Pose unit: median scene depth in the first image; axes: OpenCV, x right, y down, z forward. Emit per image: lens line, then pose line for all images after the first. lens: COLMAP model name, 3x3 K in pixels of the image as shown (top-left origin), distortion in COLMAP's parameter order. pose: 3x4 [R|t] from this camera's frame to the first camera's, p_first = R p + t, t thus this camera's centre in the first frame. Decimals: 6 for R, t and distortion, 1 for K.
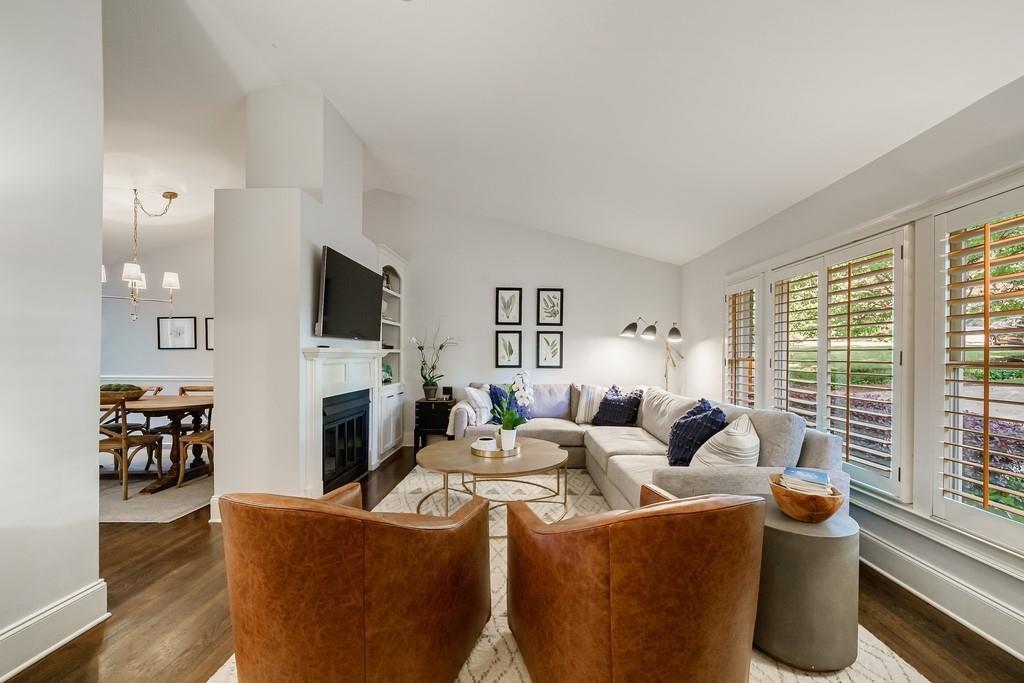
lens RADIAL K [[393.4, 0, 514.6], [0, 393.4, 351.9], [0, 0, 1]] dist [-0.004658, -0.000186]
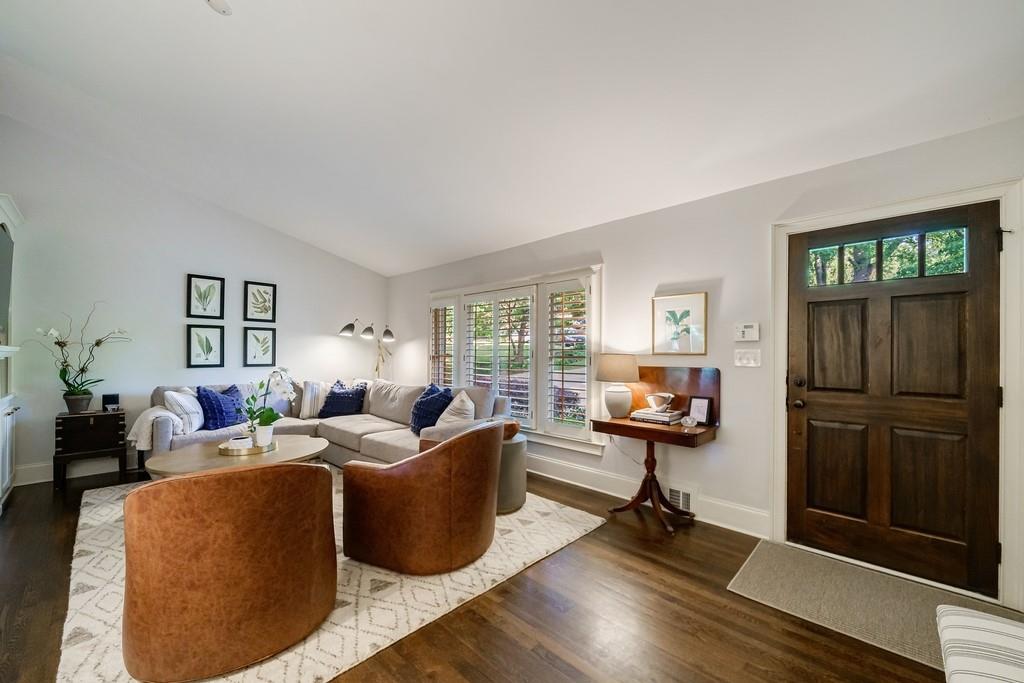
lens RADIAL K [[391.9, 0, 510.6], [0, 391.9, 346.1], [0, 0, 1]] dist [-0.000150, 0.000029]
pose [[0.702717, 0.008081, 0.711424, -0.197702], [-0.003565, 0.999963, -0.007837, -0.003352], [-0.711461, 0.002971, 0.702720, -0.118556]]
